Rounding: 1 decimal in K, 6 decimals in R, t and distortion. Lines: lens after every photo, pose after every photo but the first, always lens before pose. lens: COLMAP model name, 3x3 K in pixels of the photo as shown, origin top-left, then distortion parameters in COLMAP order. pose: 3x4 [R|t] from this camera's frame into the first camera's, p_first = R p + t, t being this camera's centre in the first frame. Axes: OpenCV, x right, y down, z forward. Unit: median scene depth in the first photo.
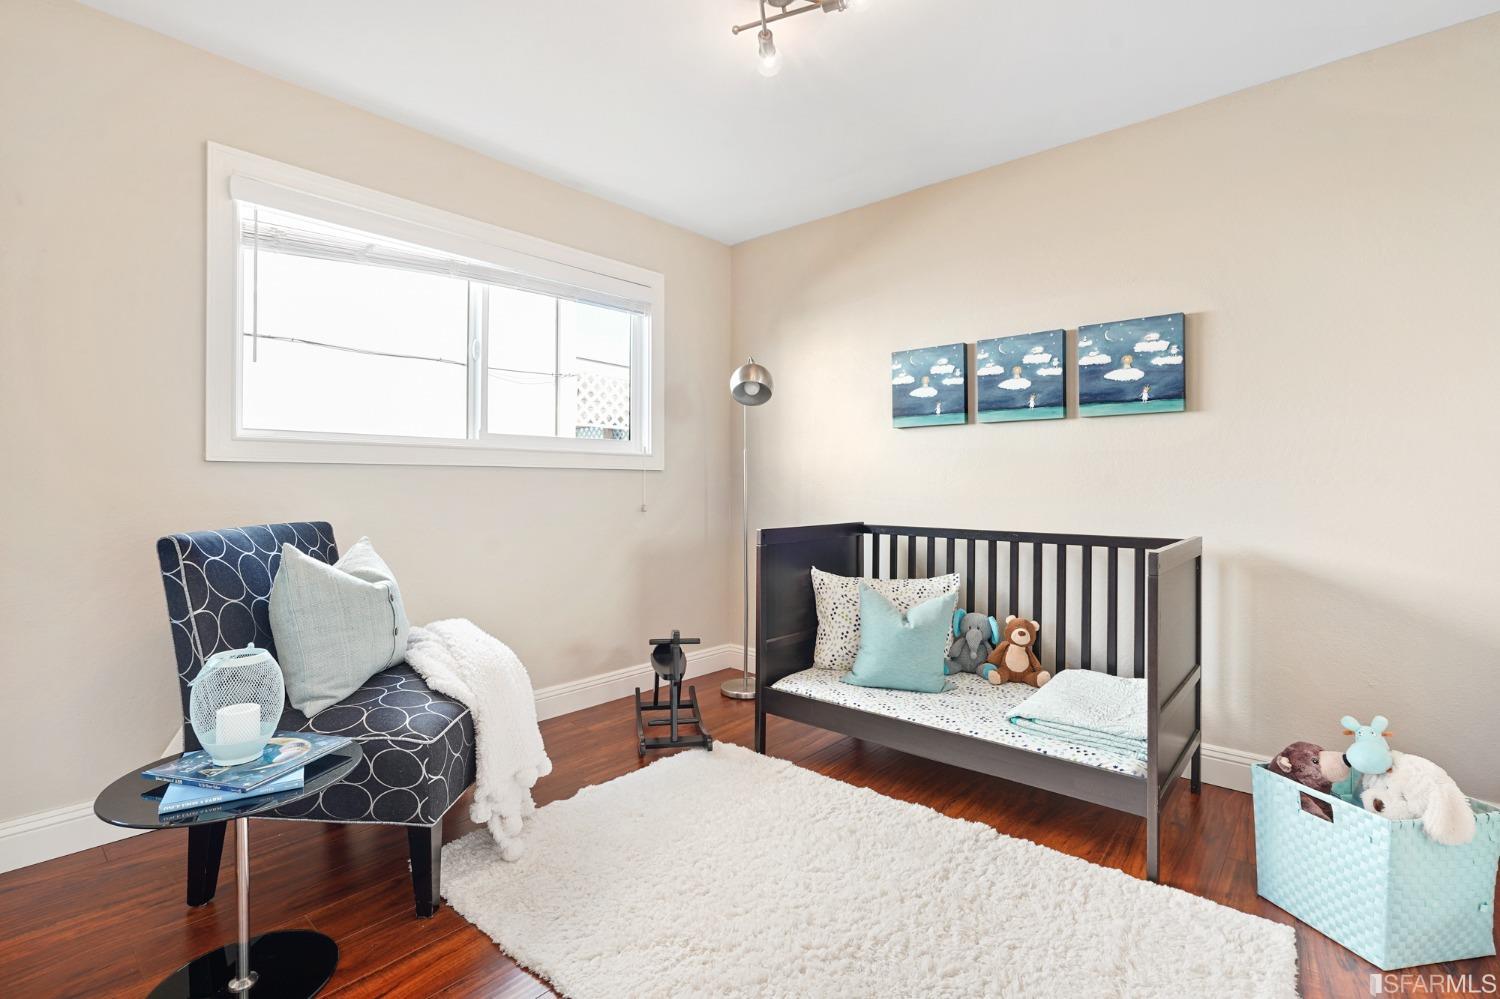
lens RADIAL K [[695.4, 0, 747.7], [0, 695.4, 495.5], [0, 0, 1]] dist [-0.005814, 0.000176]
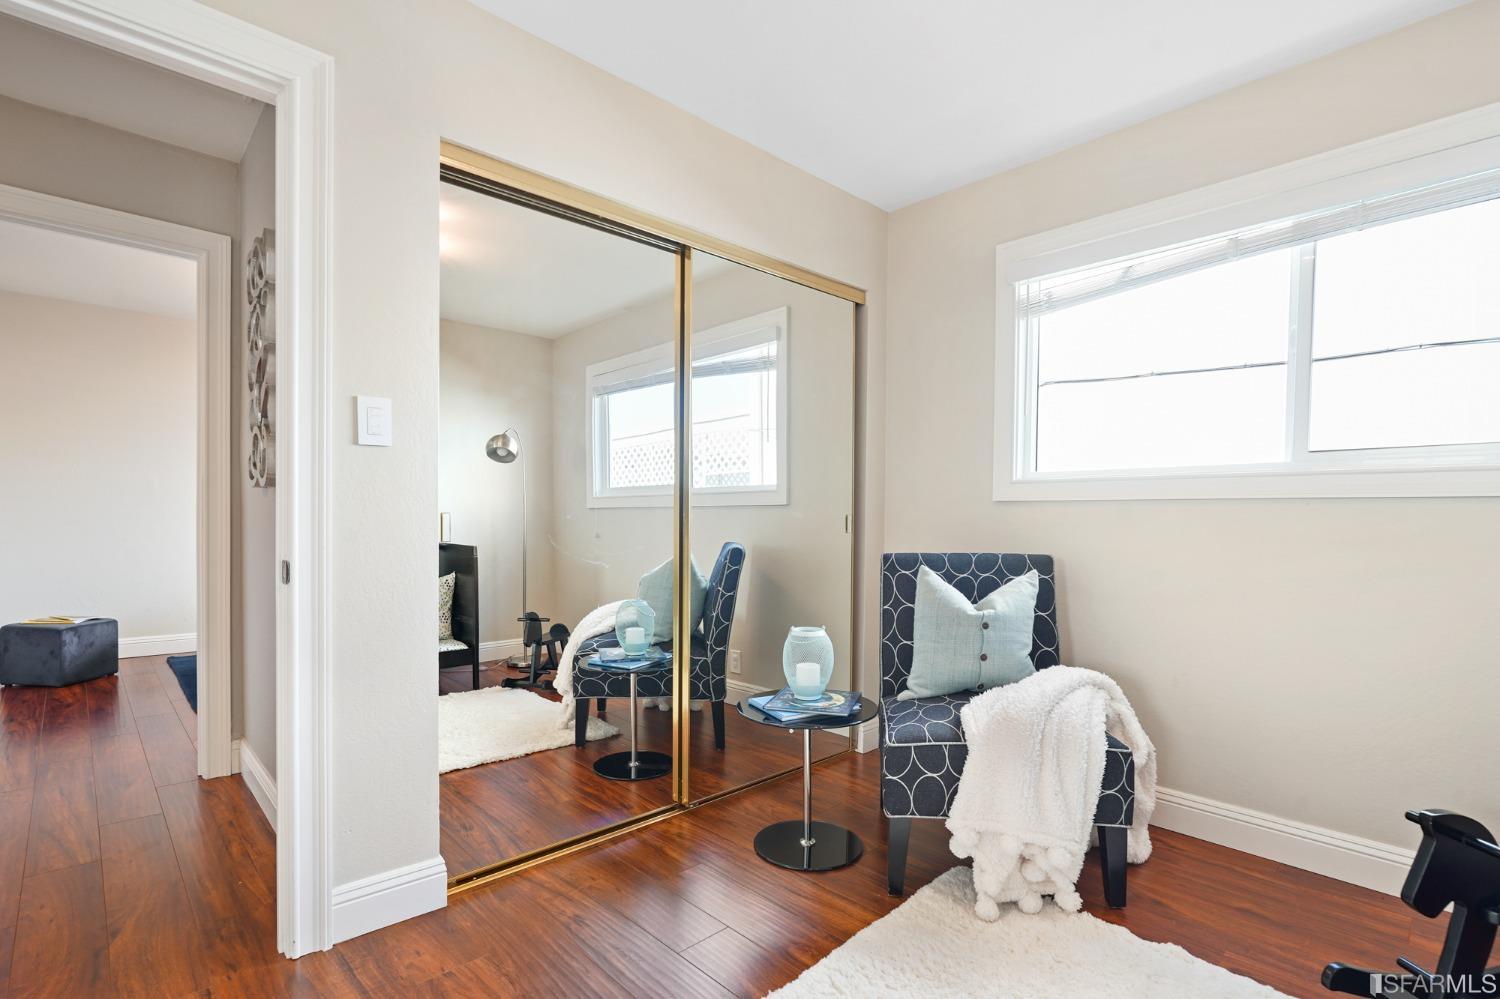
lens RADIAL K [[729.9, 0, 748.9], [0, 729.9, 517.4], [0, 0, 1]] dist [0.033696, -0.000027]
pose [[-0.069332, 0.011491, -0.997527, 0.730076], [-0.011638, 0.999856, 0.012327, -0.035192], [0.997526, 0.012464, -0.069188, 0.787678]]
